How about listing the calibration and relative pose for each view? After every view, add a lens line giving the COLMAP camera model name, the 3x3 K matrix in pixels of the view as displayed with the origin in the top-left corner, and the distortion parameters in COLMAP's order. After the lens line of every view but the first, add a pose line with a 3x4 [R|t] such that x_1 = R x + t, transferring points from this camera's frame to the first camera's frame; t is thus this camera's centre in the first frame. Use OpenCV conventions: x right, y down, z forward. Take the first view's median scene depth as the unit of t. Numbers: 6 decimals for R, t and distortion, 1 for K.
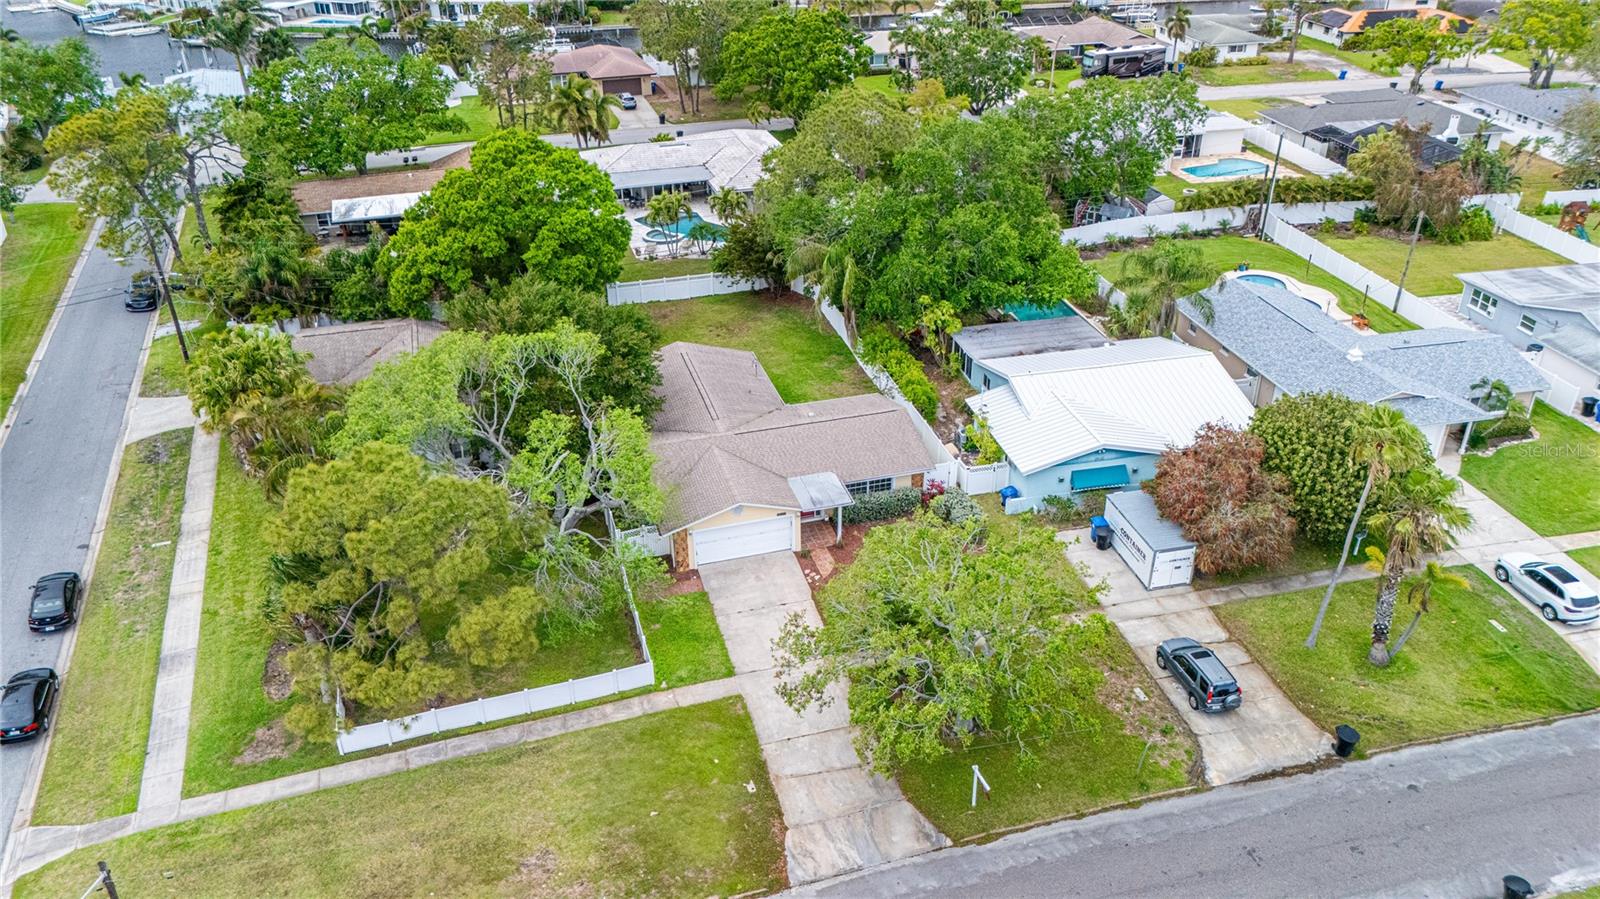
lens RADIAL K [[1185.5, 0, 806.2], [0, 1185.5, 450.8], [0, 0, 1]] dist [0.033995, -0.041416]
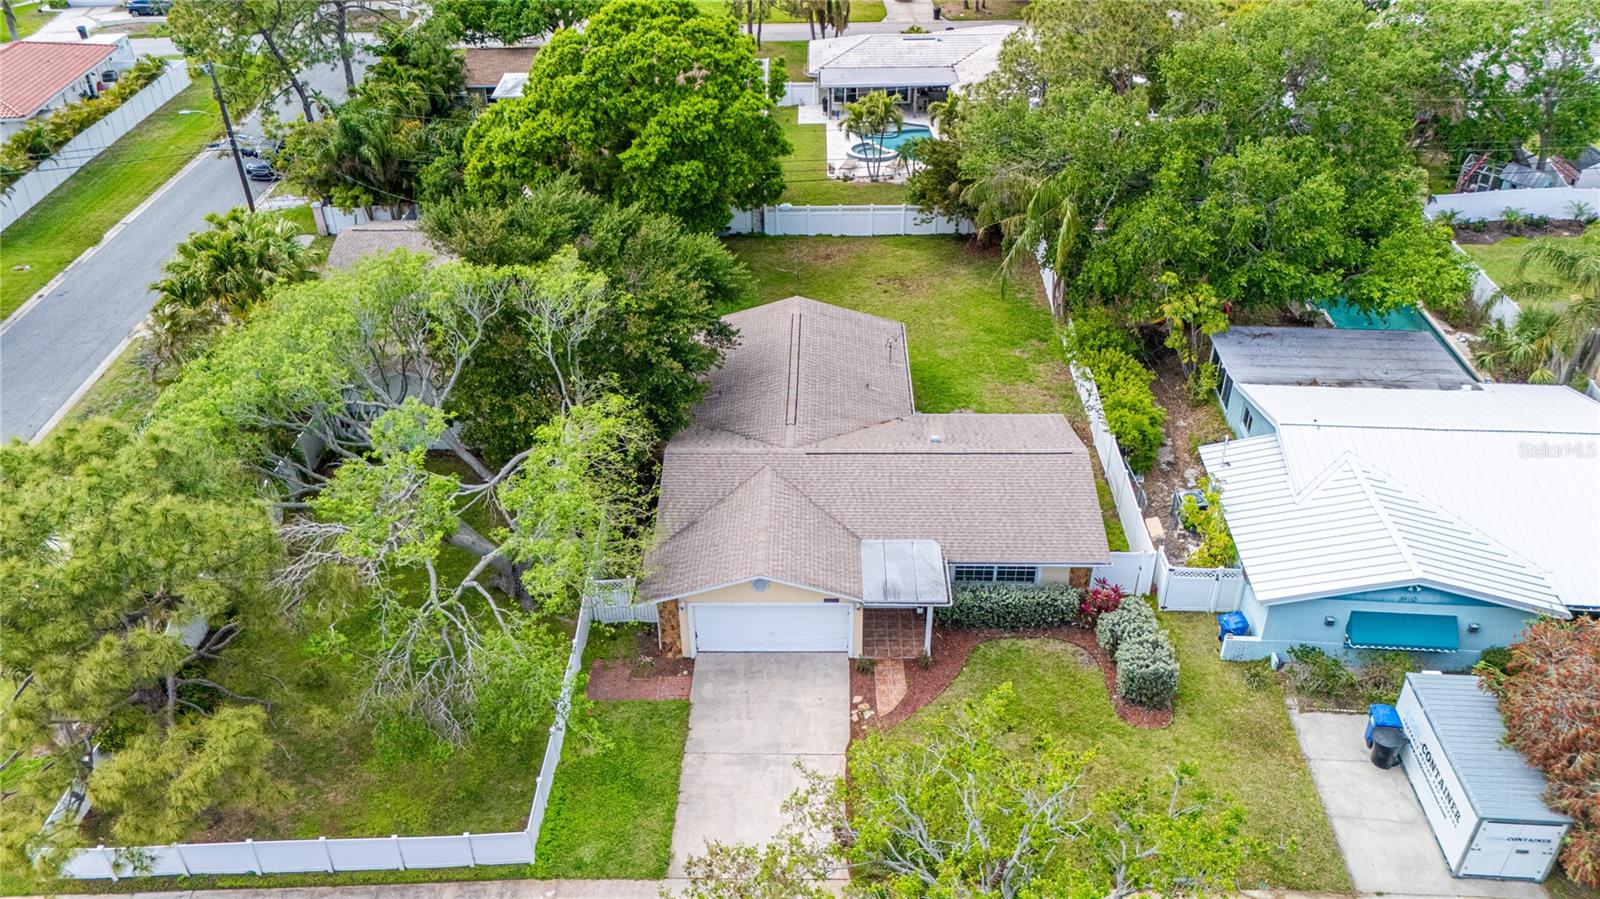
lens RADIAL K [[1185.5, 0, 792.7], [0, 1185.5, 440.3], [0, 0, 1]] dist [0.033995, -0.041416]
pose [[0.952071, 0.157419, -0.262259, 0.085658], [-0.143508, 0.987063, 0.071504, -0.055780], [0.270122, -0.030441, 0.962345, 0.306482]]
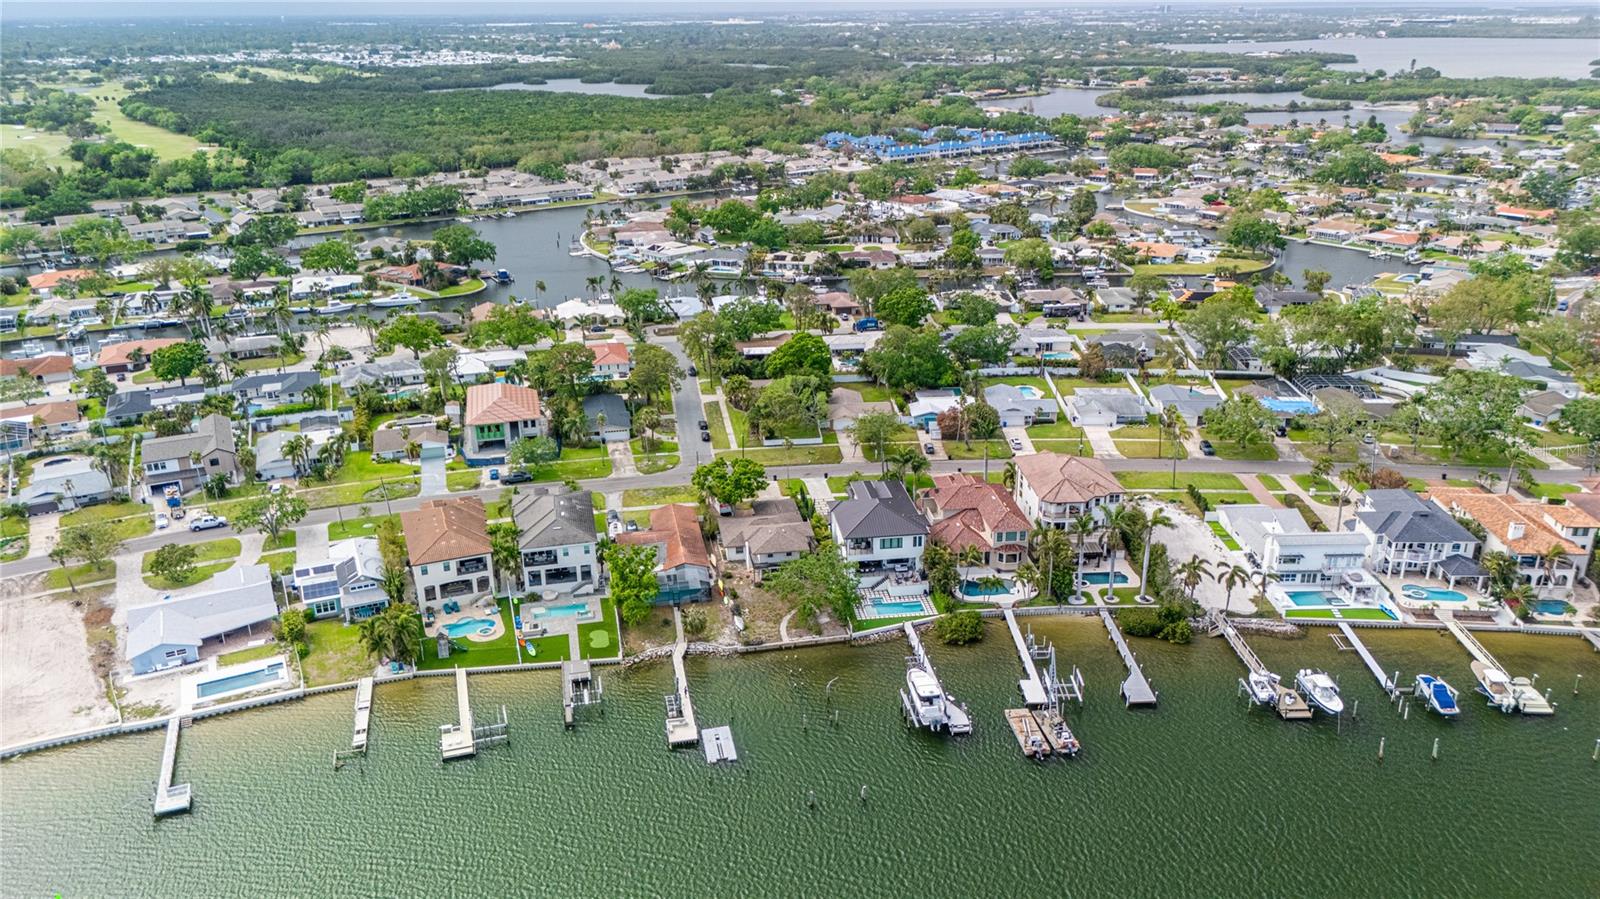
lens RADIAL K [[1185.5, 0, 799.0], [0, 1185.5, 450.1], [0, 0, 1]] dist [0.033995, -0.041416]
pose [[0.975242, 0.074364, -0.208260, 0.560289], [-0.103623, 0.985644, -0.133299, 0.614127], [0.195358, 0.151579, 0.968947, -2.638170]]
